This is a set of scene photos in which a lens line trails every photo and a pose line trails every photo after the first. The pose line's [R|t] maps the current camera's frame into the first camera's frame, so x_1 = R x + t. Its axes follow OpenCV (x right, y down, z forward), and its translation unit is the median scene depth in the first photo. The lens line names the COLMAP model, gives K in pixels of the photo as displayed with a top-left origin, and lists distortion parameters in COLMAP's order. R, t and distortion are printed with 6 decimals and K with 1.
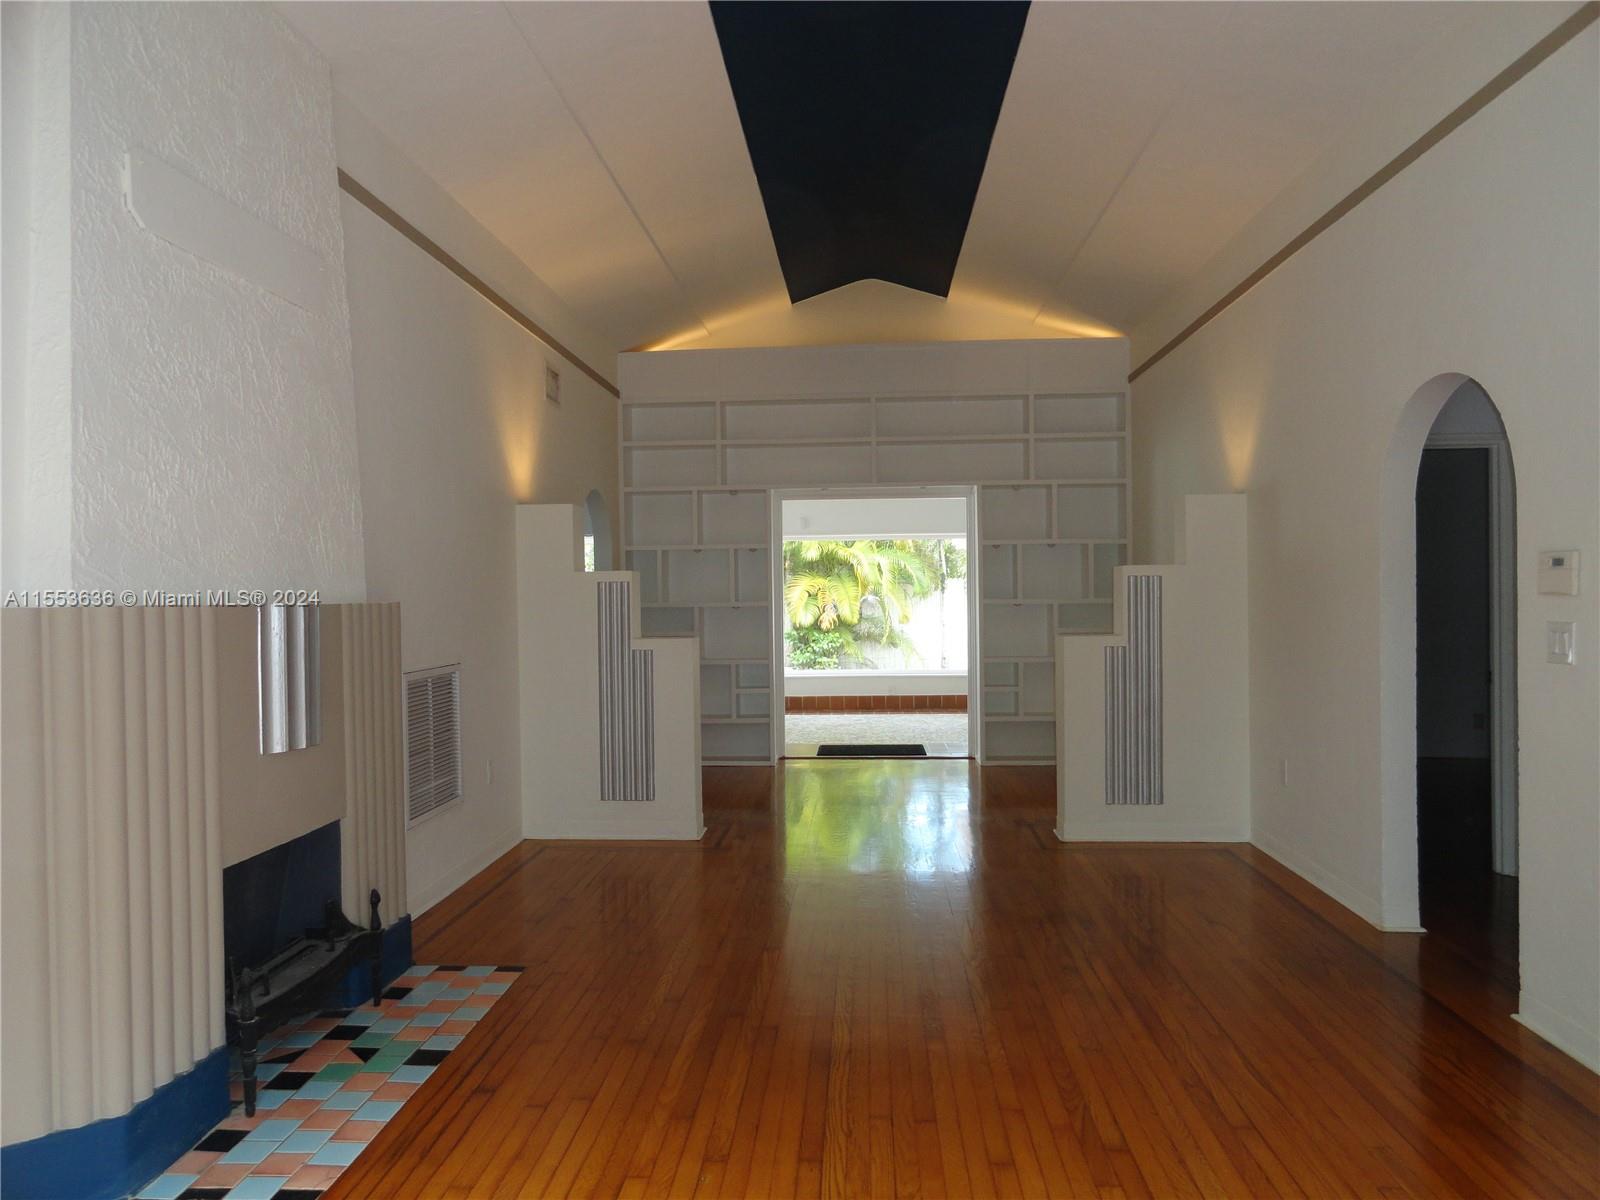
lens RADIAL K [[1118.7, 0, 797.6], [0, 1118.7, 604.0], [0, 0, 1]] dist [0.007056, 0.000073]
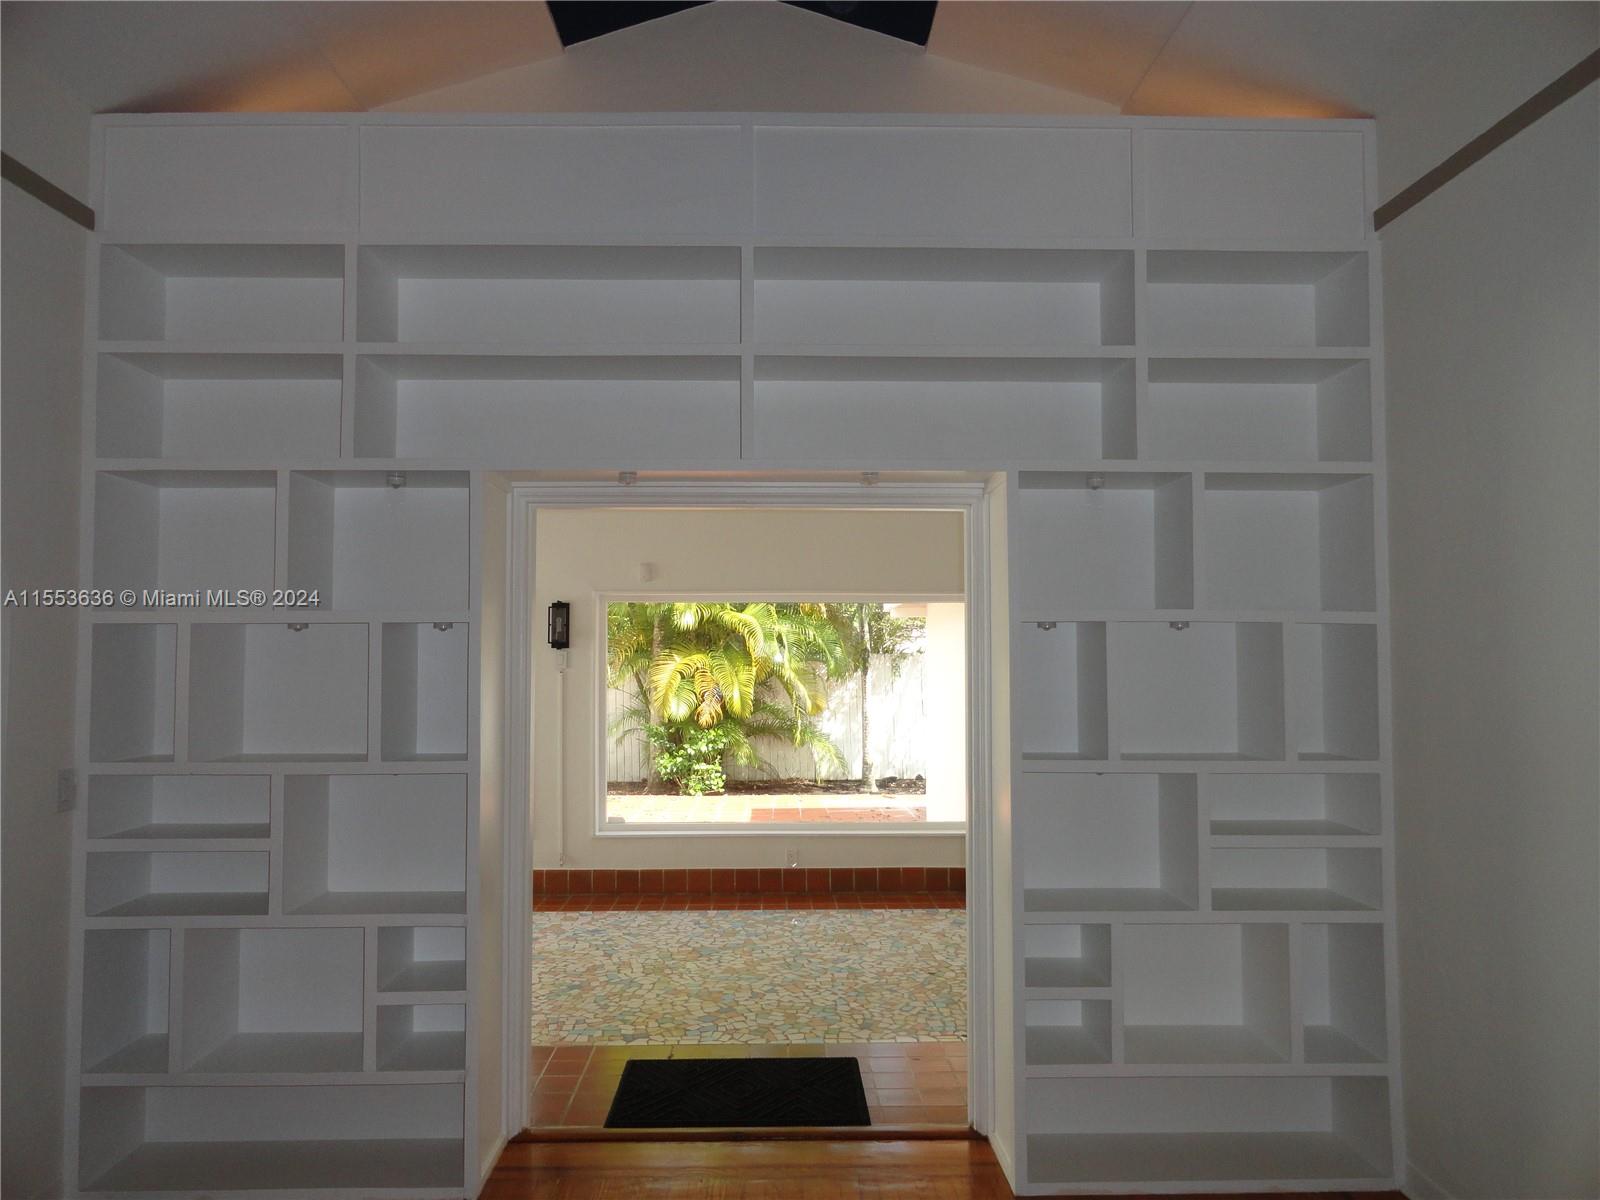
lens RADIAL K [[1118.7, 0, 798.1], [0, 1118.7, 597.8], [0, 0, 1]] dist [0.007056, 0.000073]
pose [[0.996461, 0.014543, 0.082792, 0.023879], [-0.009563, 0.998138, -0.060240, -0.016242], [-0.083514, 0.059235, 0.994744, 0.270736]]
